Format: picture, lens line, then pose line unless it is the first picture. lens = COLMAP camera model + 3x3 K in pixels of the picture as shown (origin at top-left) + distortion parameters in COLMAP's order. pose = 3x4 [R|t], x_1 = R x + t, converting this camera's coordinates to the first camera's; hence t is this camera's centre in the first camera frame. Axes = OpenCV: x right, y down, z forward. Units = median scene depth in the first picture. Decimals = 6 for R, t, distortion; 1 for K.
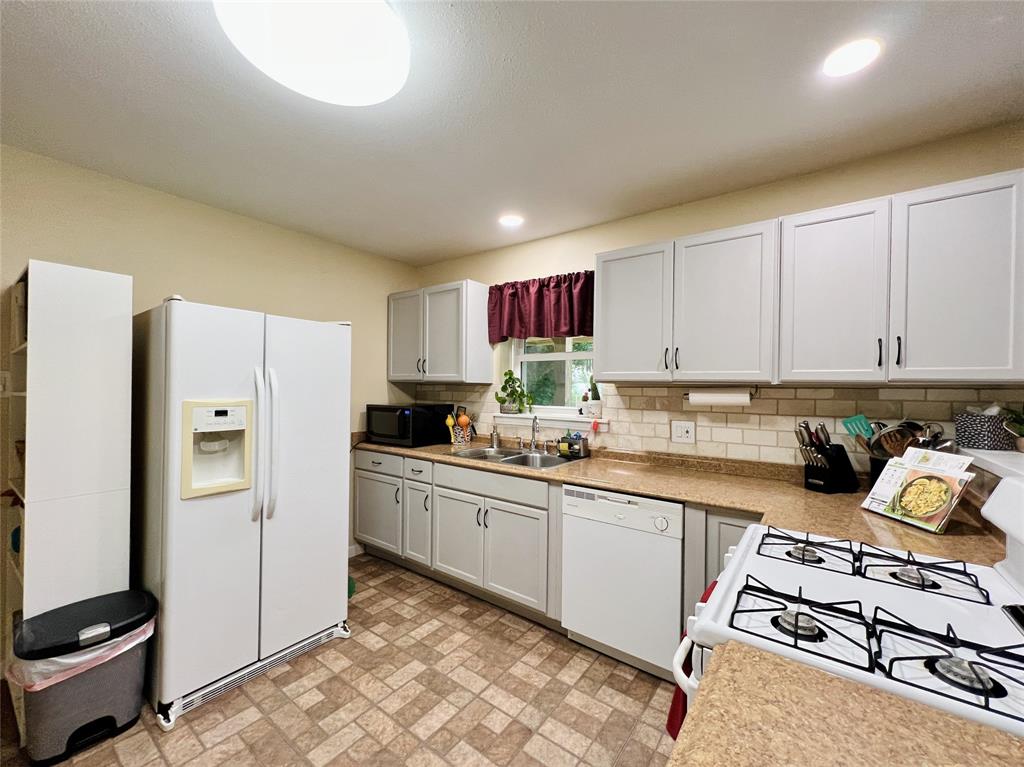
lens RADIAL K [[414.8, 0, 519.8], [0, 414.8, 383.5], [0, 0, 1]] dist [-0.002018, -0.000005]
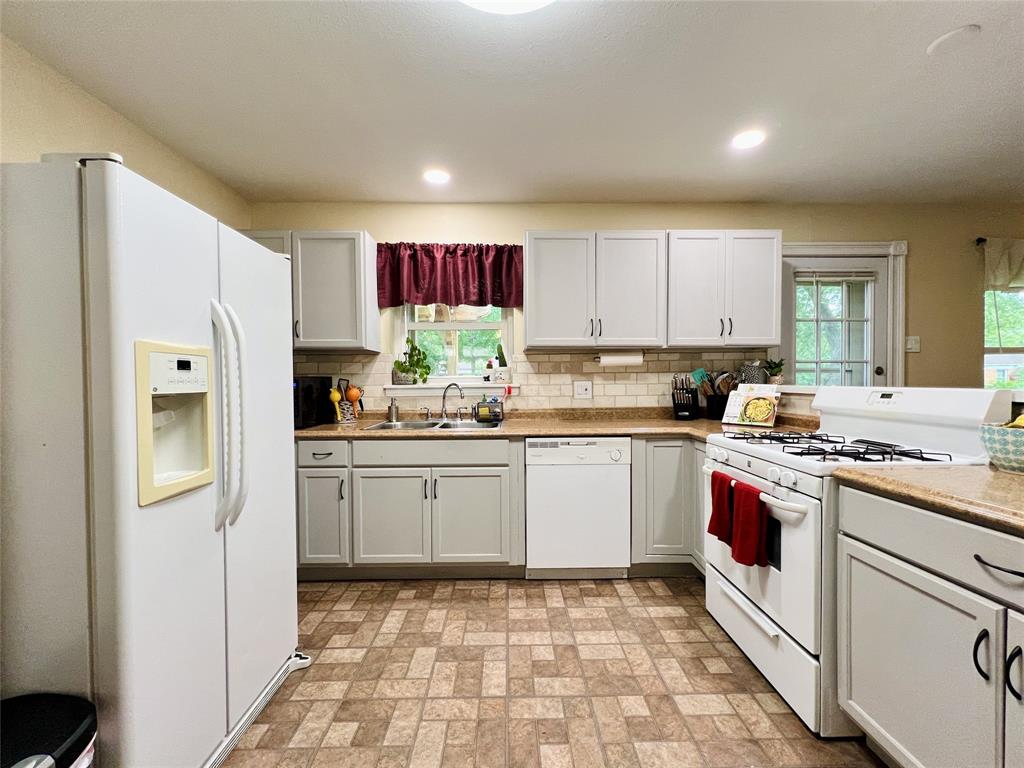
lens RADIAL K [[414.8, 0, 519.8], [0, 414.8, 384.0], [0, 0, 1]] dist [-0.002018, -0.000005]
pose [[0.793321, -0.024899, 0.608295, -0.545821], [0.011594, 0.999600, 0.025796, 0.070342], [-0.608694, -0.013412, 0.793292, 0.147795]]
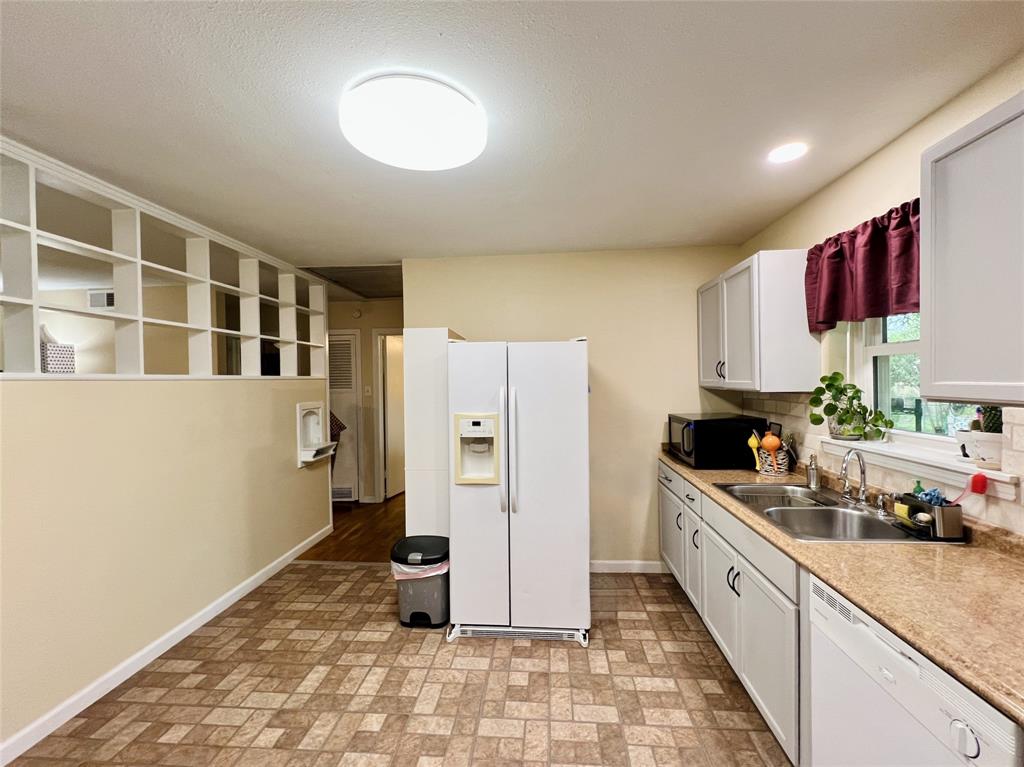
lens RADIAL K [[433.1, 0, 516.0], [0, 433.1, 385.8], [0, 0, 1]] dist [-0.001745, -0.000659]
pose [[0.523815, -0.008683, -0.851788, 0.401367], [0.028283, 0.999574, 0.007203, -0.042513], [0.851362, -0.027864, 0.523838, 0.306056]]
